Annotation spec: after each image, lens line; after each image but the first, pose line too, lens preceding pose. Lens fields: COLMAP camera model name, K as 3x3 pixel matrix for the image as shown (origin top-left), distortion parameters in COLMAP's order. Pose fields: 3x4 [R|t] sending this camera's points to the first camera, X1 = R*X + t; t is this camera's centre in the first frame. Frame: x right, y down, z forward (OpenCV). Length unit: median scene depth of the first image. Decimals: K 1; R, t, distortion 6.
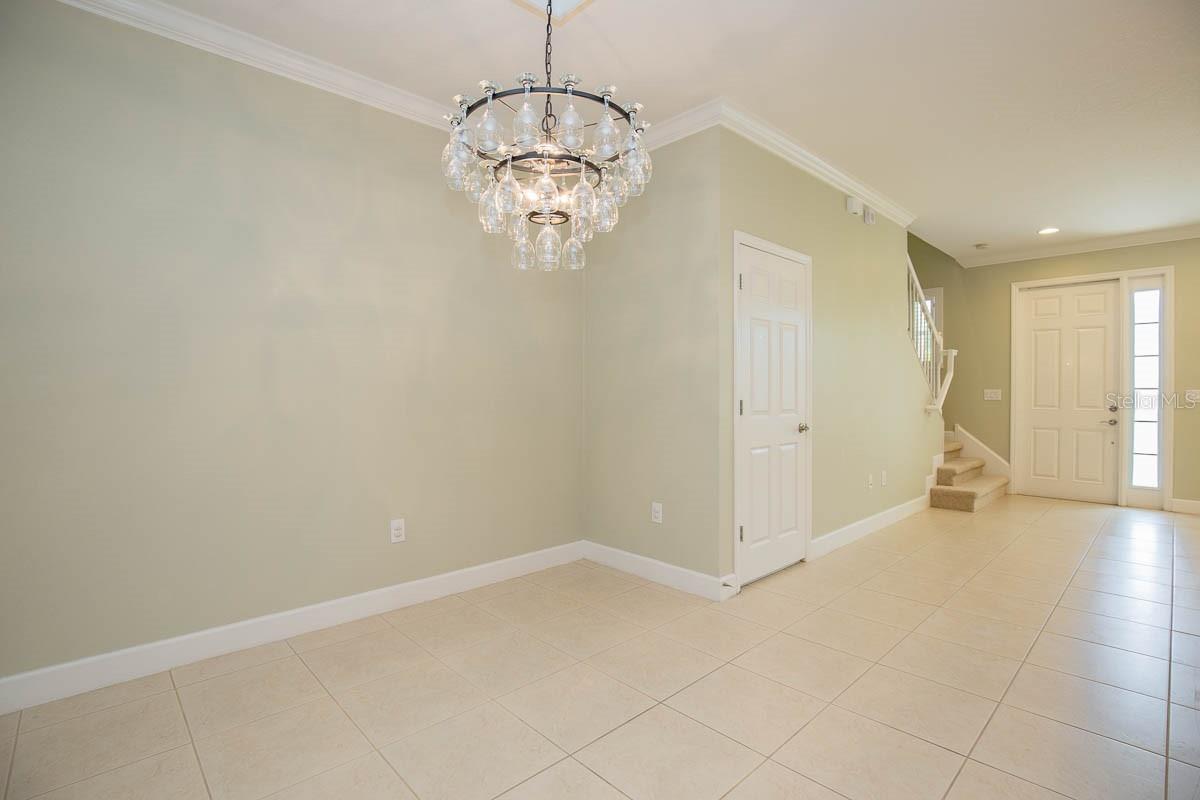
lens RADIAL K [[587.0, 0, 600.0], [0, 587.0, 400.0], [0, 0, 1]] dist [-0.021455, 0.000299]
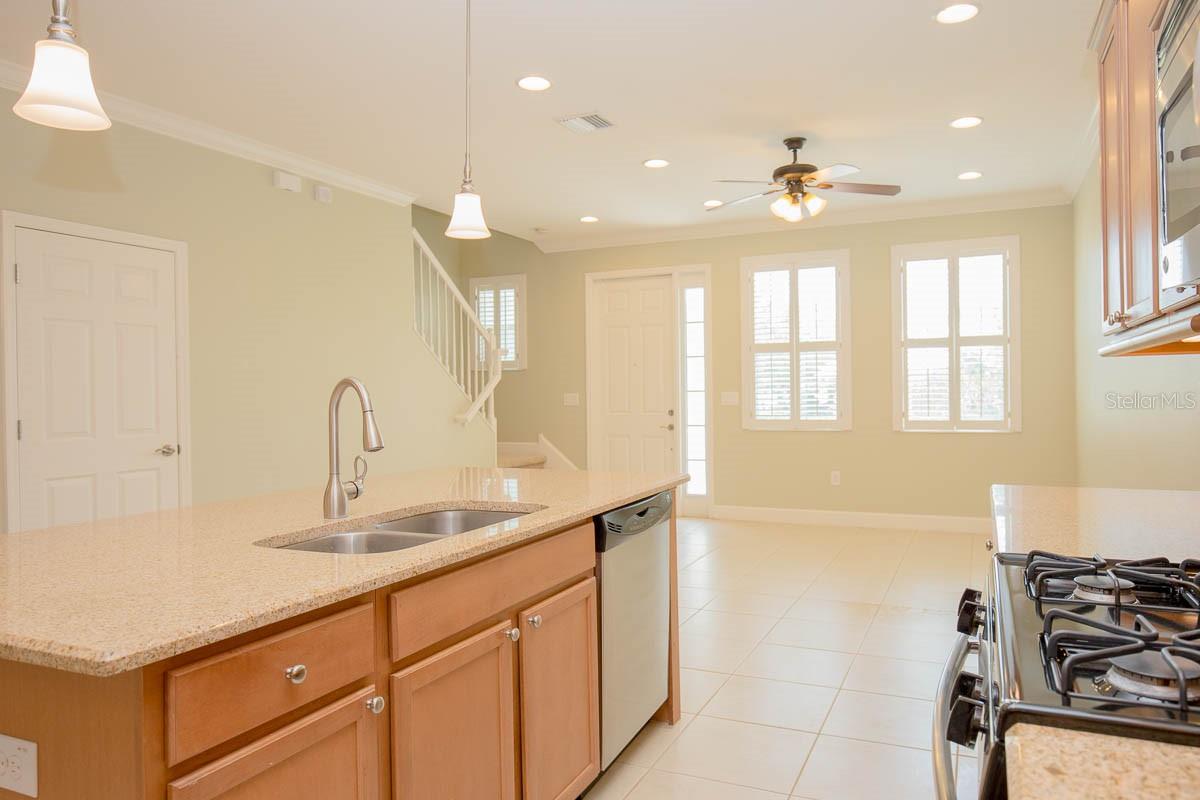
lens RADIAL K [[817.9, 0, 600.0], [0, 817.9, 400.0], [0, 0, 1]] dist [-0.004776, -0.000448]
pose [[0.928655, -0.018148, 0.370499, 0.301755], [0.020341, 0.999791, -0.002014, -0.005484], [-0.370385, 0.009407, 0.928831, -0.191464]]
